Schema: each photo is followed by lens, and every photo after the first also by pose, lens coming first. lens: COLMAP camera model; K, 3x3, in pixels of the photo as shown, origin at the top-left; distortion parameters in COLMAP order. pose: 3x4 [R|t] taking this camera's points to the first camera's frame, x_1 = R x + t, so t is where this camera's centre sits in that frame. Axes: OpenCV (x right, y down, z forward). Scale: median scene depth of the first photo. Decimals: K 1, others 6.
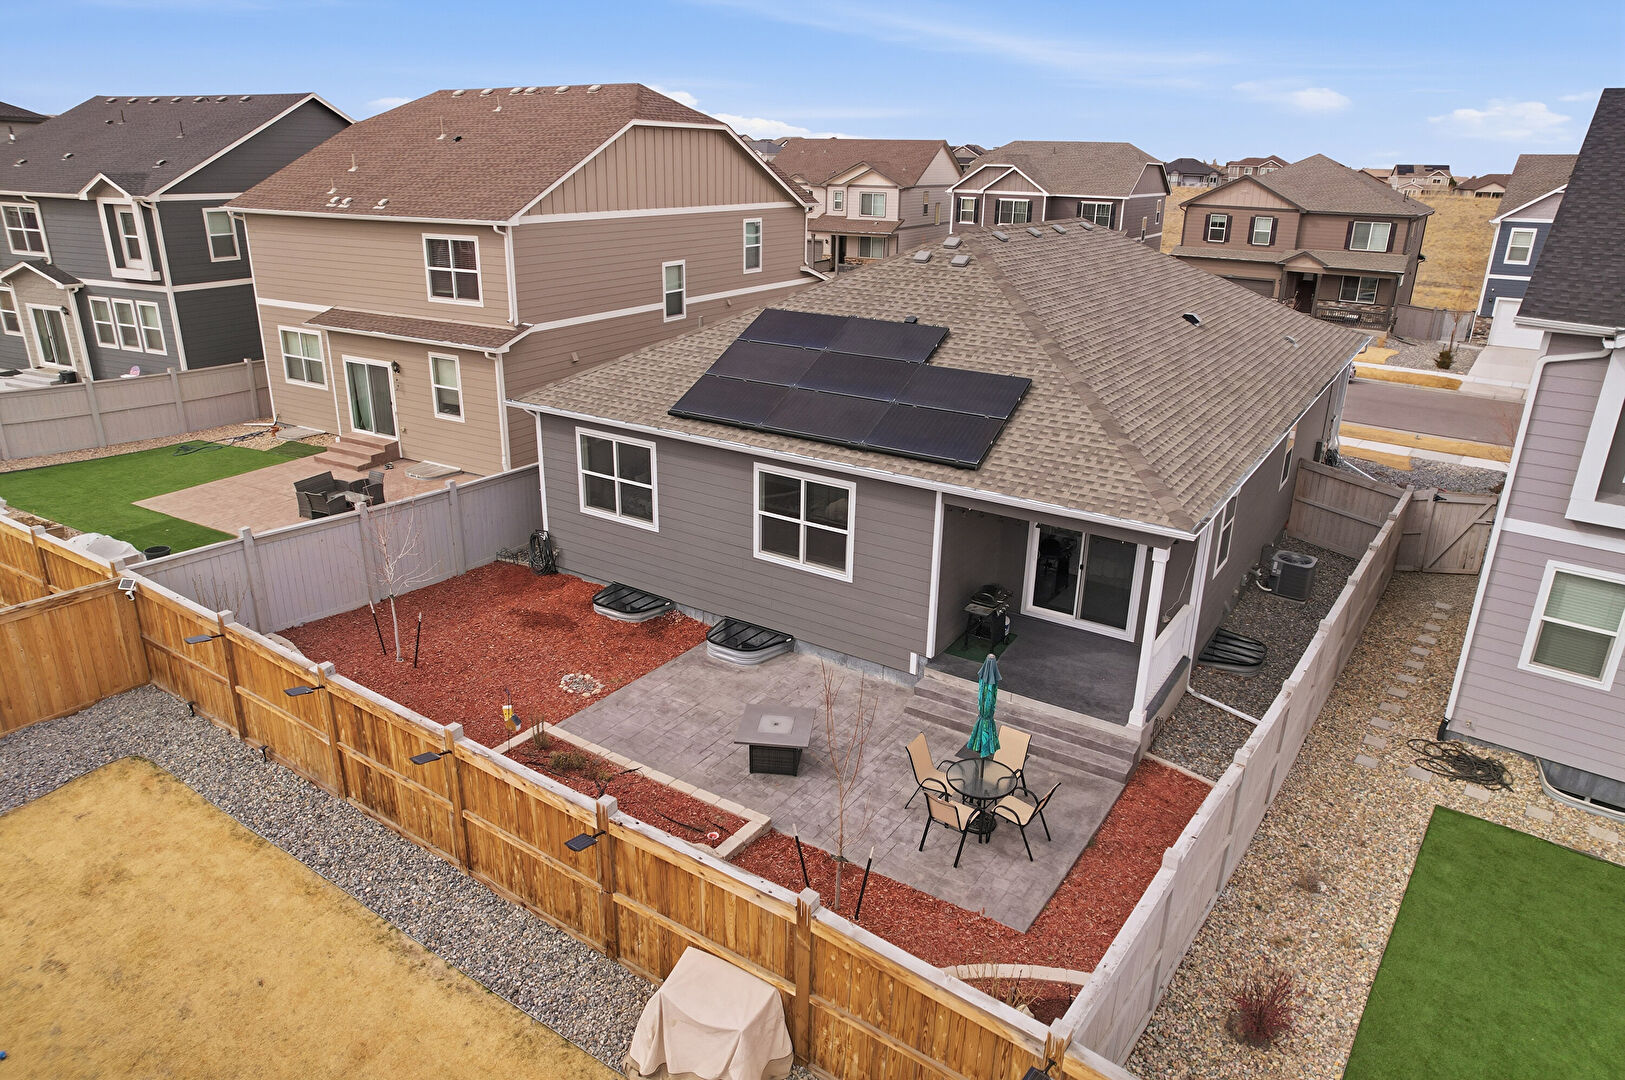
lens RADIAL K [[1036.0, 0, 820.5], [0, 1036.0, 538.9], [0, 0, 1]] dist [-0.081775, 0.072129]
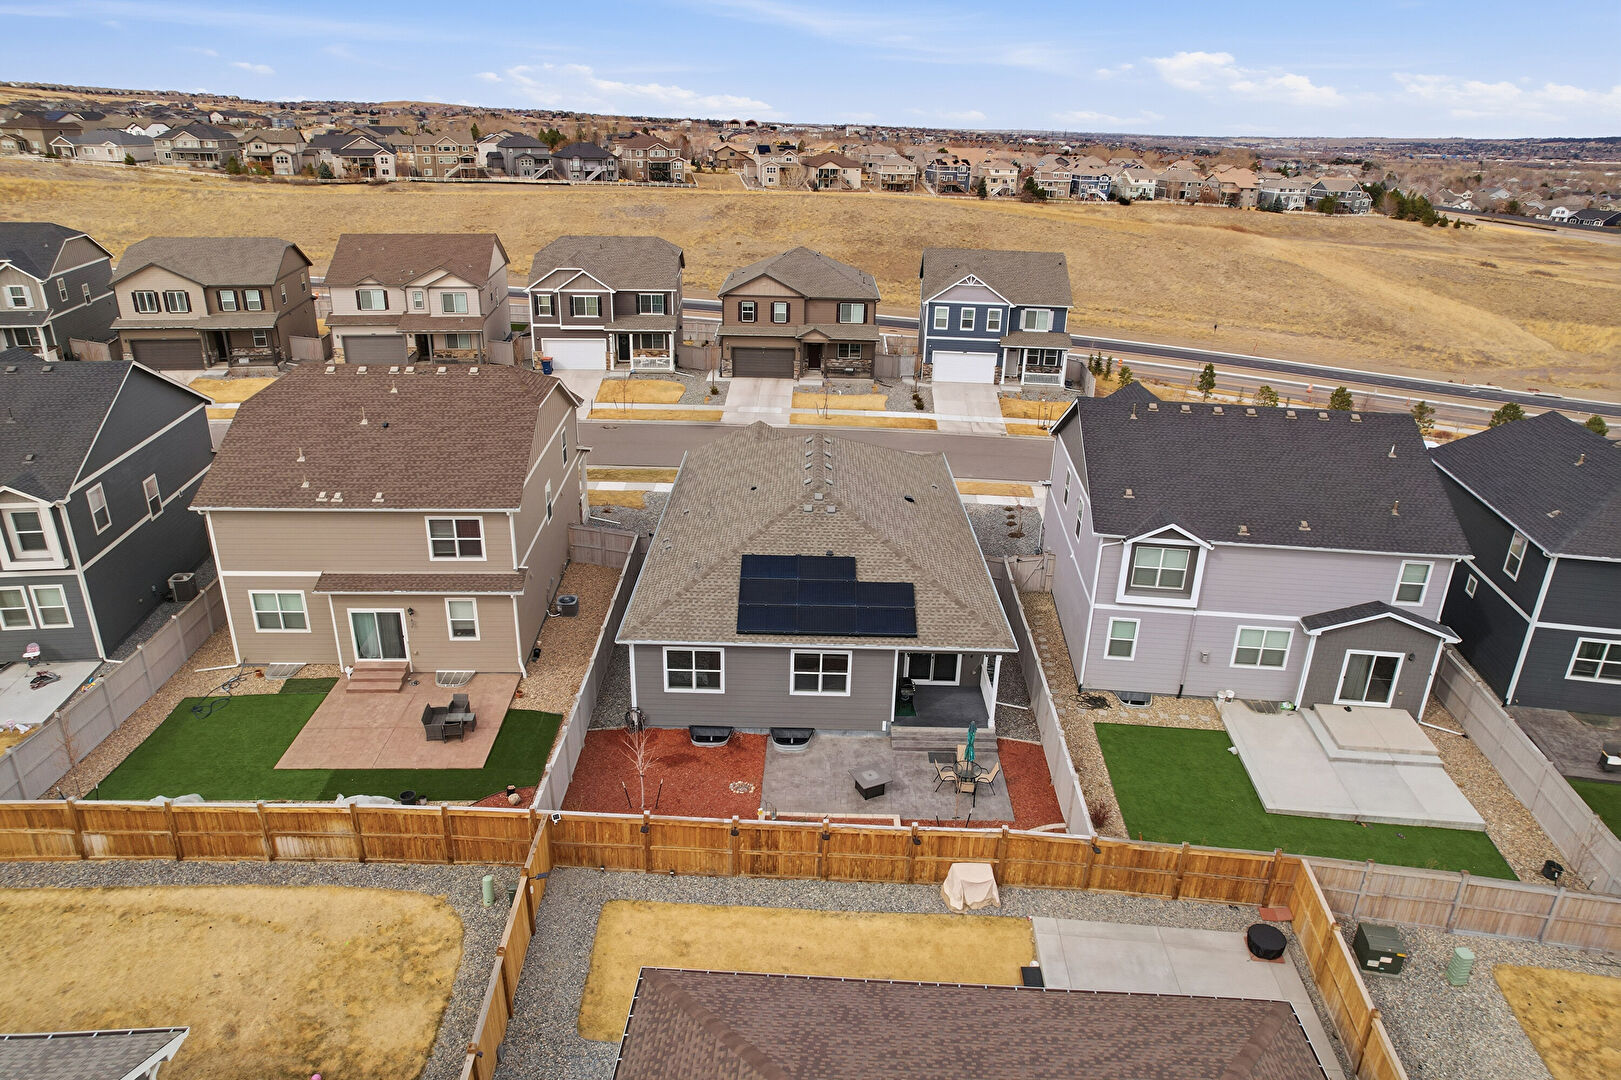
lens RADIAL K [[1033.5, 0, 818.5], [0, 1033.5, 538.9], [0, 0, 1]] dist [-0.081775, 0.072129]
pose [[0.835896, -0.203640, 0.509714, -0.807459], [0.175705, 0.979040, 0.103001, -0.390997], [-0.520006, 0.003461, 0.854156, -0.567984]]
